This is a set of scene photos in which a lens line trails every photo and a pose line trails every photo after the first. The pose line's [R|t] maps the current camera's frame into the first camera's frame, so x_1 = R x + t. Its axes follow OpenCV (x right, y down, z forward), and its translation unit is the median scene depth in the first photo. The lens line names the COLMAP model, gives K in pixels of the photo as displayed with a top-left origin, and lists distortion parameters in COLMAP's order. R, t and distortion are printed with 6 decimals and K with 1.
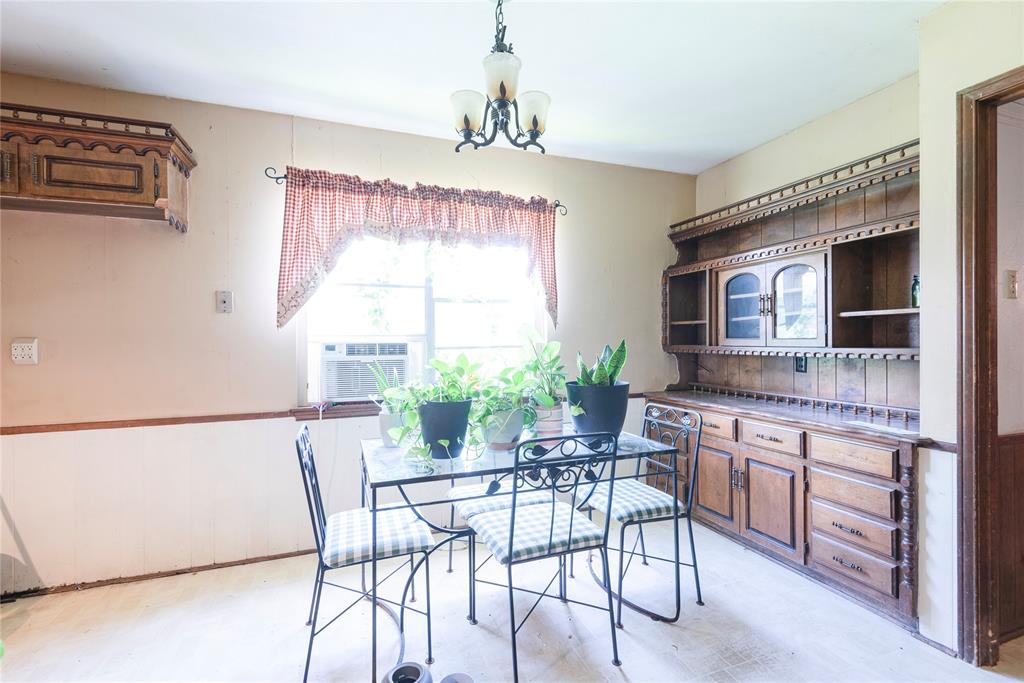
lens RADIAL K [[466.1, 0, 520.8], [0, 466.1, 344.0], [0, 0, 1]] dist [0.018563, -0.009154]
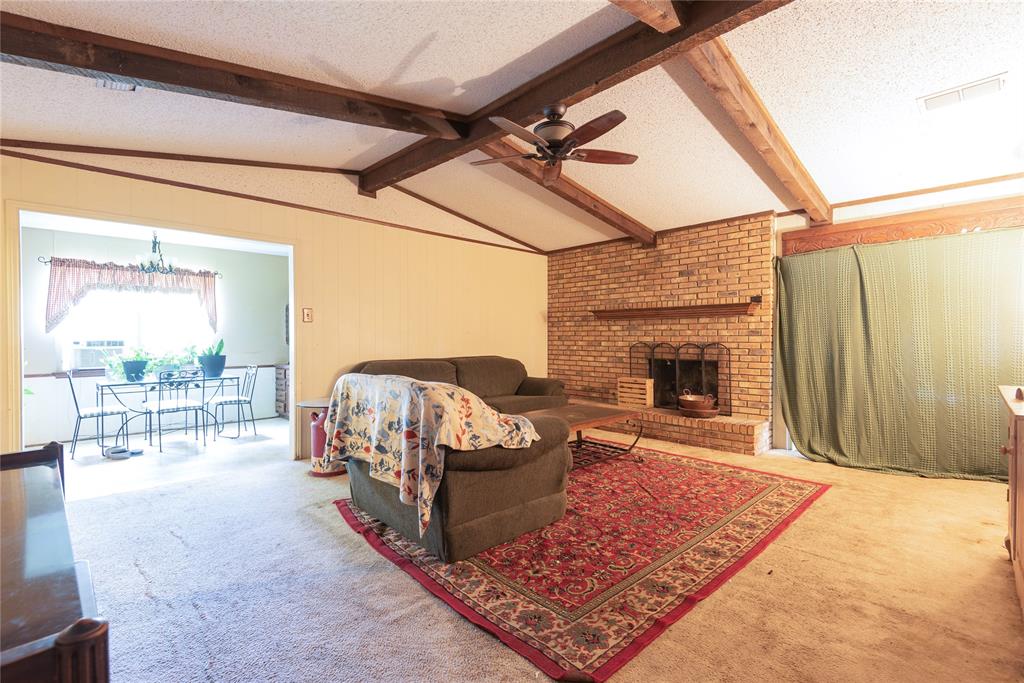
lens RADIAL K [[466.1, 0, 507.5], [0, 466.1, 342.5], [0, 0, 1]] dist [0.018563, -0.009154]
pose [[0.922520, -0.001974, 0.385944, 0.555370], [0.002315, 0.999997, -0.000419, 0.012381], [-0.385942, 0.001280, 0.922522, -1.678562]]
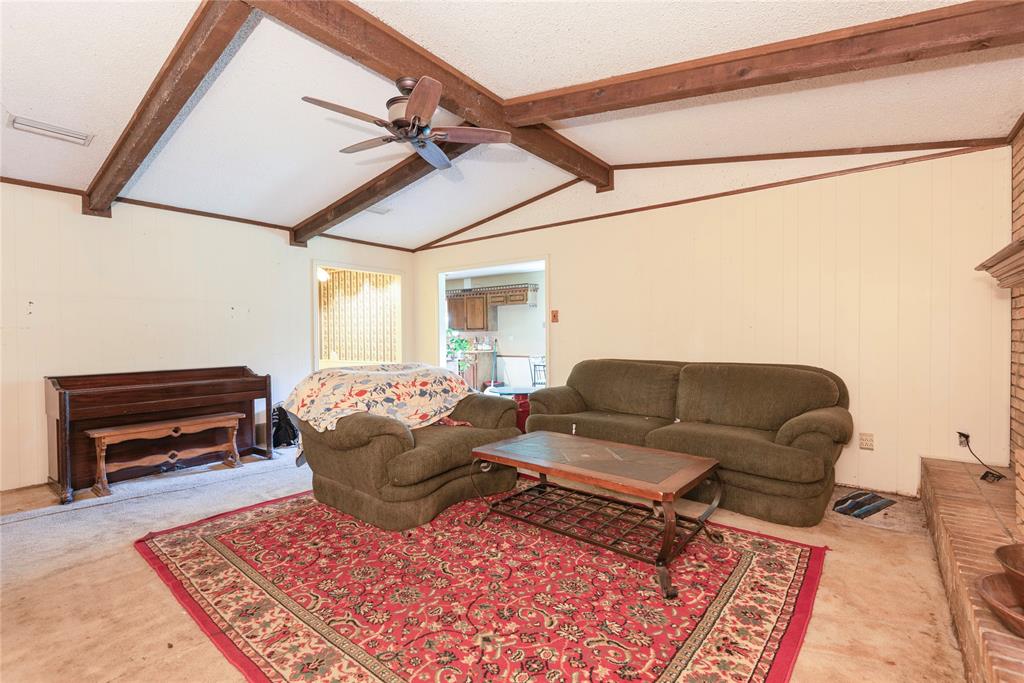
lens RADIAL K [[466.1, 0, 512.0], [0, 466.1, 341.2], [0, 0, 1]] dist [0.018563, -0.009154]
pose [[0.496350, 0.010667, -0.868057, 2.127533], [-0.003226, 0.999940, 0.010443, -0.004725], [0.868116, -0.002383, 0.496355, -0.986948]]
